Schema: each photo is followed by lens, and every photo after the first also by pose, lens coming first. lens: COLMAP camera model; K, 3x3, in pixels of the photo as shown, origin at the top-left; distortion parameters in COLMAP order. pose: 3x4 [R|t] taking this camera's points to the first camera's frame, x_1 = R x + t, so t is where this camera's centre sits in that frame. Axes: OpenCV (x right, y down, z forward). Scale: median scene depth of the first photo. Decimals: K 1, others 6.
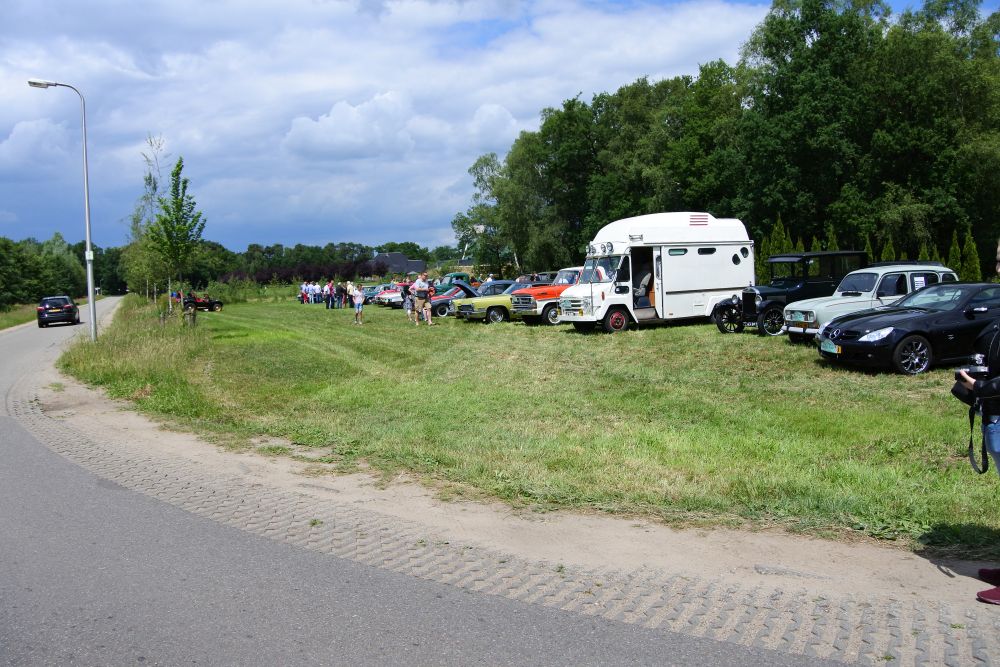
lens RADIAL K [[783.9, 0, 498.7], [0, 783.9, 333.3], [0, 0, 1]] dist [-0.119243, 0.012369]
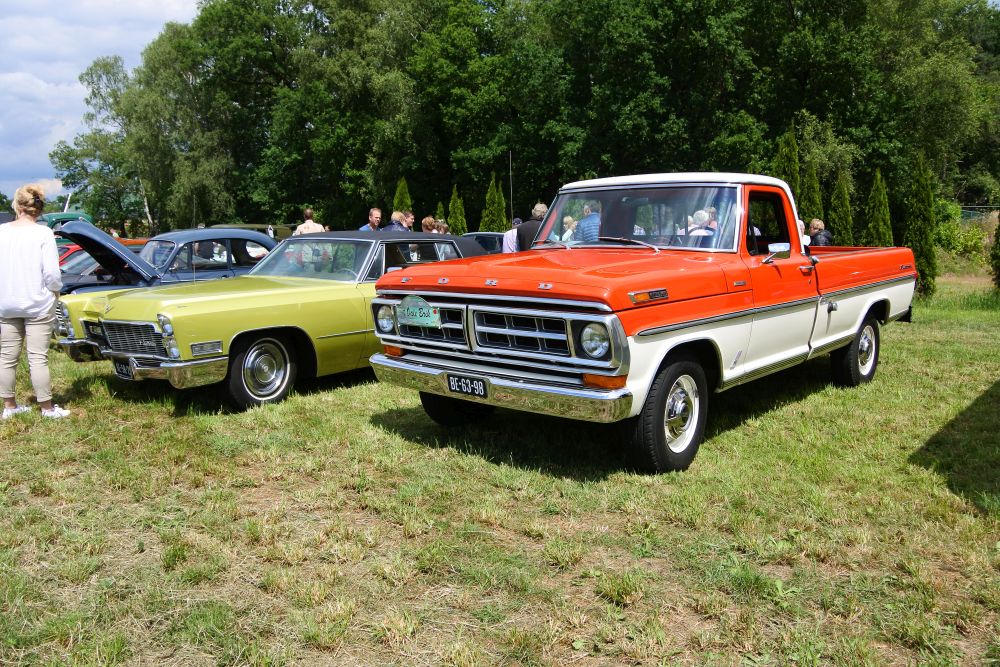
lens RADIAL K [[783.9, 0, 500.5], [0, 783.9, 328.8], [0, 0, 1]] dist [-0.119243, 0.012369]
pose [[0.886794, -0.009094, 0.462075, -0.017579], [-0.007842, 0.999366, 0.034718, -0.016089], [-0.462098, -0.034412, 0.886161, 0.285189]]
